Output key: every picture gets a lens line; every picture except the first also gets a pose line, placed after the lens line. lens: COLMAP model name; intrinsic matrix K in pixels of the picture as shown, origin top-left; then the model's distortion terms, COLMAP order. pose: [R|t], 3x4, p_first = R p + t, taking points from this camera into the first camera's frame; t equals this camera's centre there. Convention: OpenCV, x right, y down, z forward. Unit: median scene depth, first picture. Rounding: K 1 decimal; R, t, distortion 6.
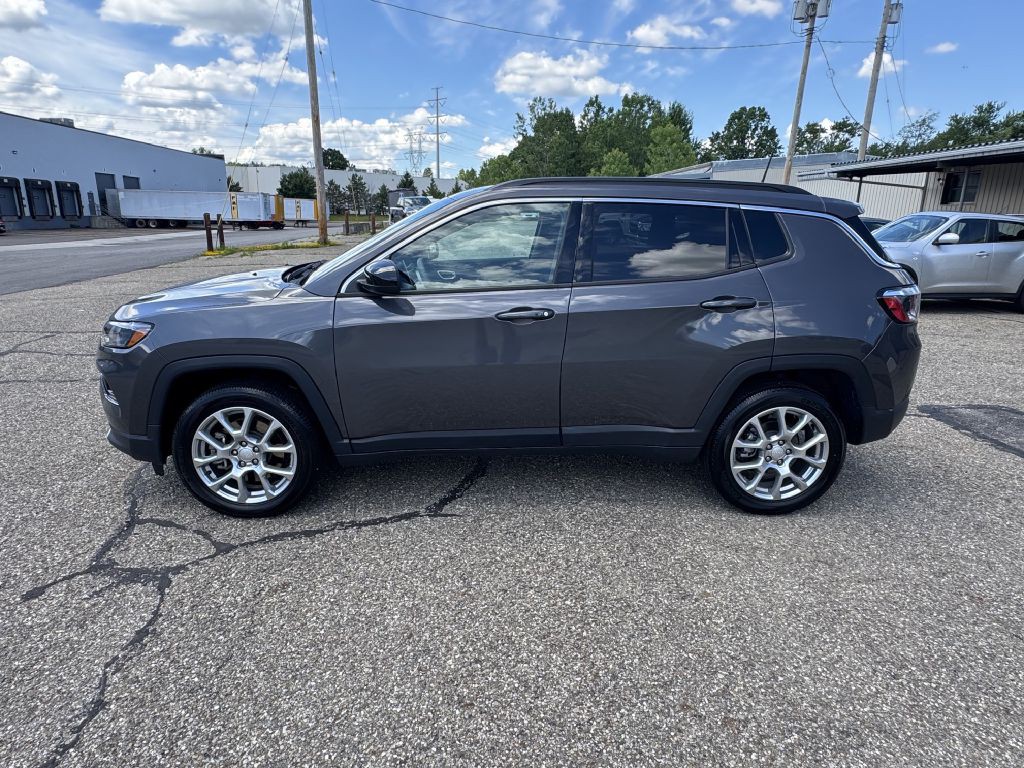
lens RADIAL K [[604.5, 0, 506.3], [0, 604.5, 383.8], [0, 0, 1]] dist [-0.002866, 0.000169]
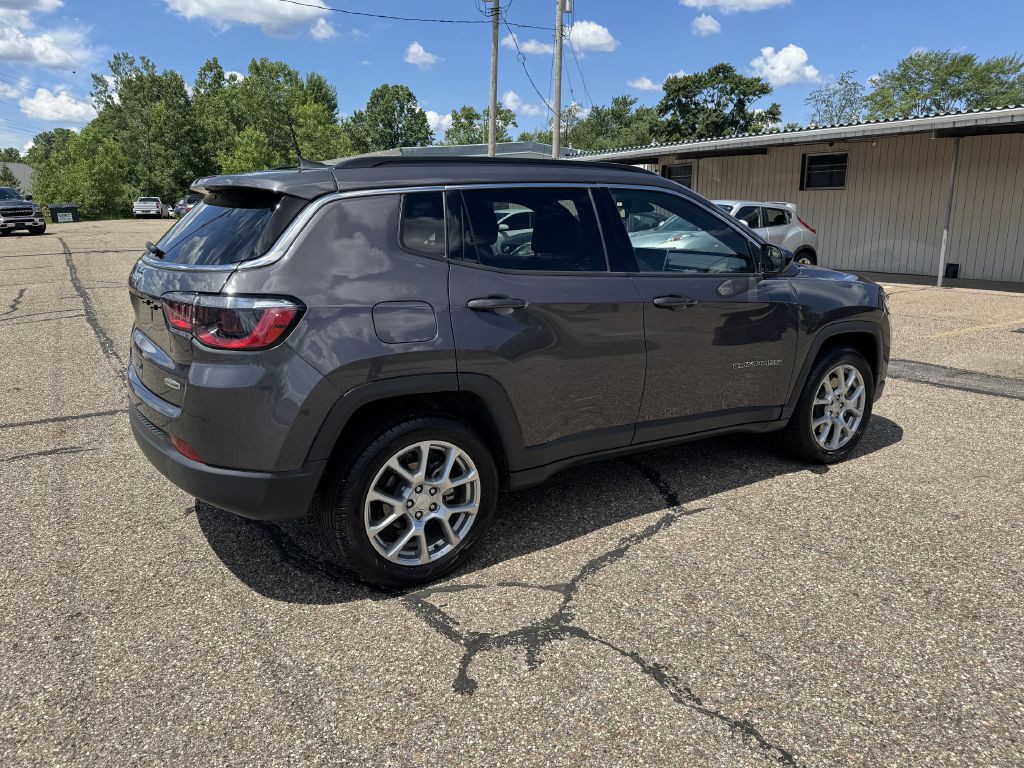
lens RADIAL K [[743.2, 0, 512.0], [0, 743.2, 384.0], [0, 0, 1]] dist [0.051833, -0.068545]
pose [[0.871417, -0.124062, 0.474596, -0.980565], [0.144462, 0.989488, -0.006591, -0.020905], [-0.468790, 0.074305, 0.880179, 0.074423]]
